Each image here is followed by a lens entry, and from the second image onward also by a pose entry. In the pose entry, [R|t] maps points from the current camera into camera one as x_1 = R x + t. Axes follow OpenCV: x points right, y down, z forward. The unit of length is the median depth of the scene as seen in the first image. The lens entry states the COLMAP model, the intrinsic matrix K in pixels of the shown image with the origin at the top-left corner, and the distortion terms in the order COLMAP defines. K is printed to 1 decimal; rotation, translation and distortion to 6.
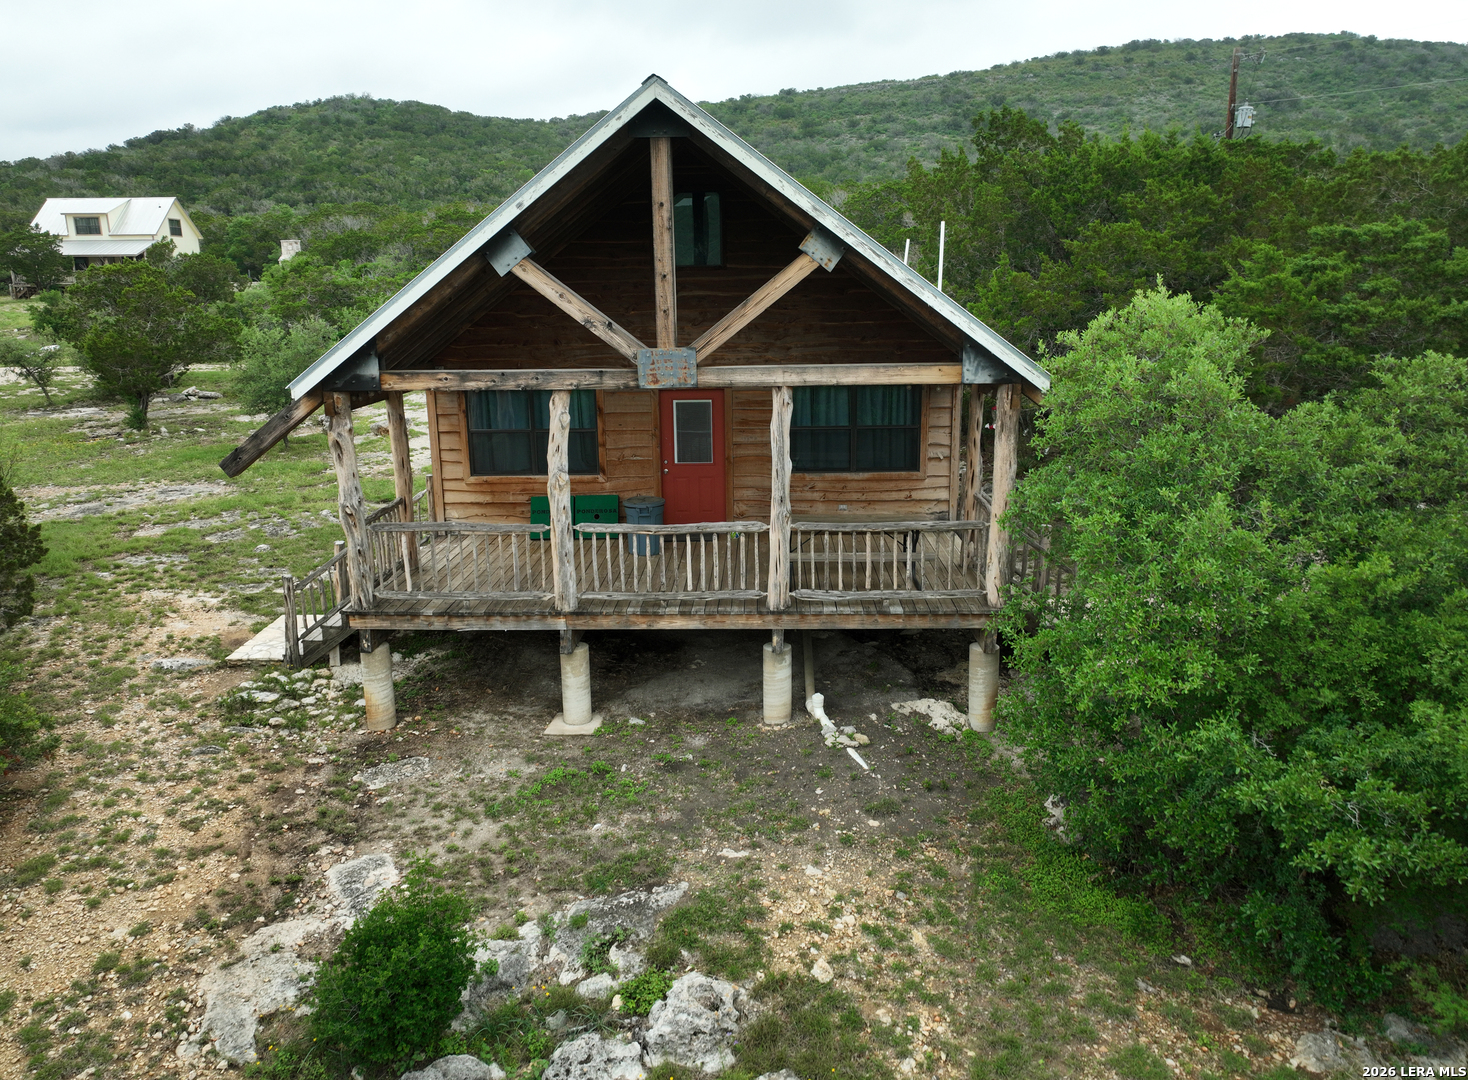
lens RADIAL K [[1065.3, 0, 734.0], [0, 1065.3, 540.0], [0, 0, 1]] dist [0.004047, 0.000830]
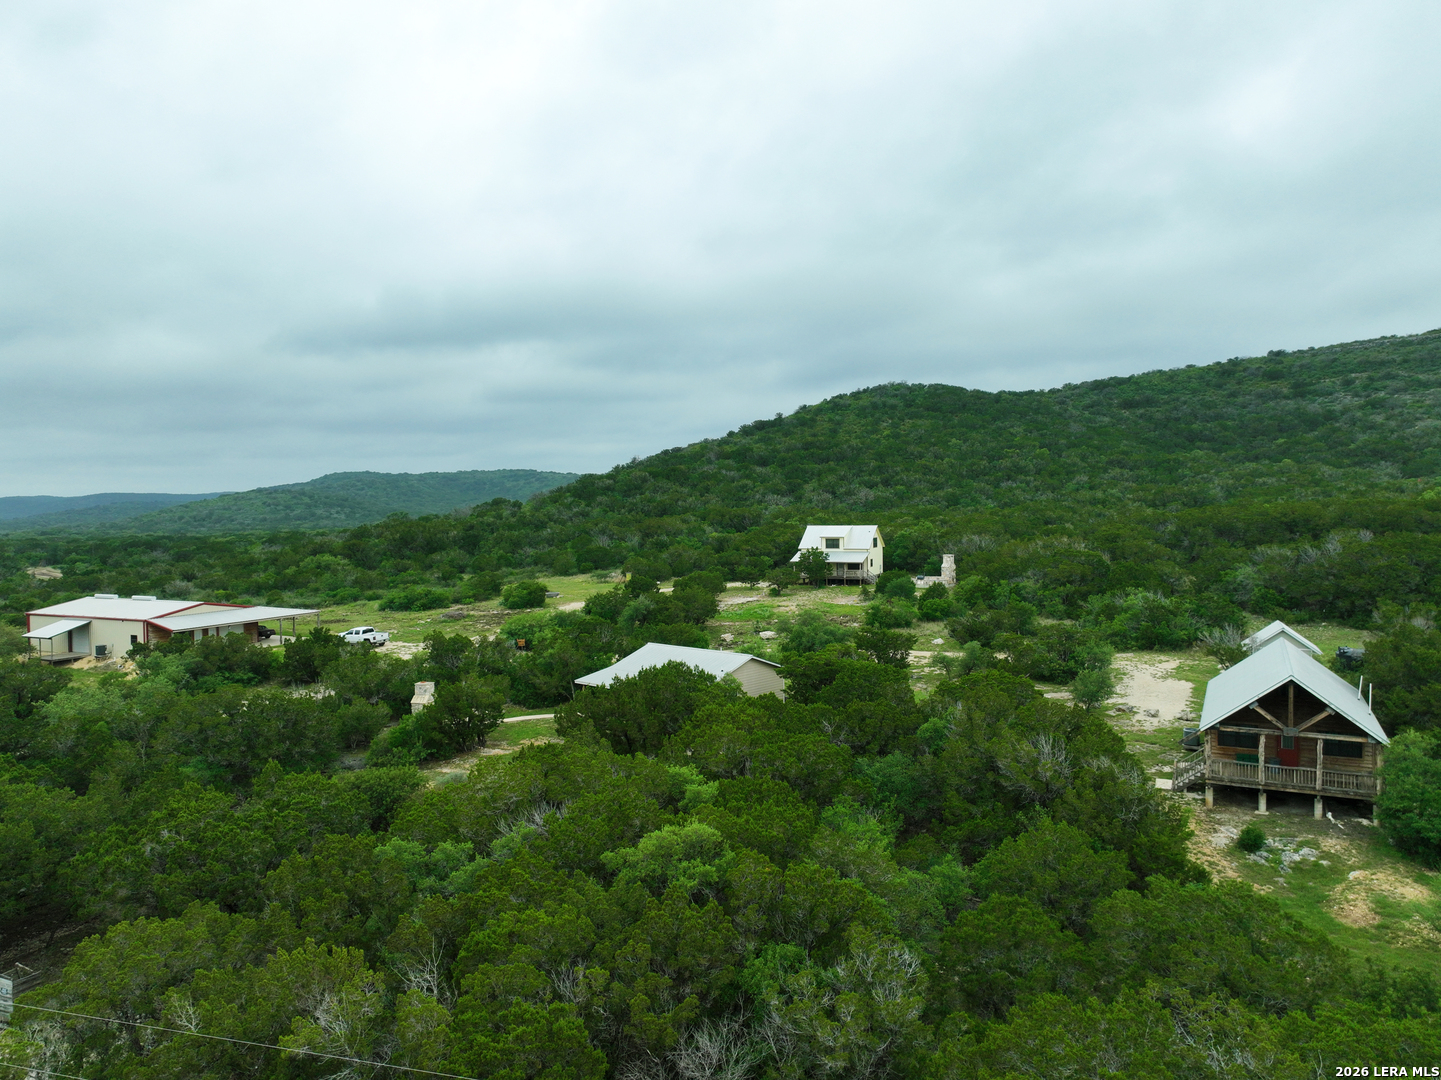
lens RADIAL K [[1013.1, 0, 720.5], [0, 1013.1, 540.0], [0, 0, 1]] dist [-0.010245, 0.025597]
pose [[0.901605, 0.017729, -0.432197, -0.016345], [-0.101911, 0.979740, -0.172407, 0.001190], [0.420384, 0.199489, 0.885145, -0.161766]]
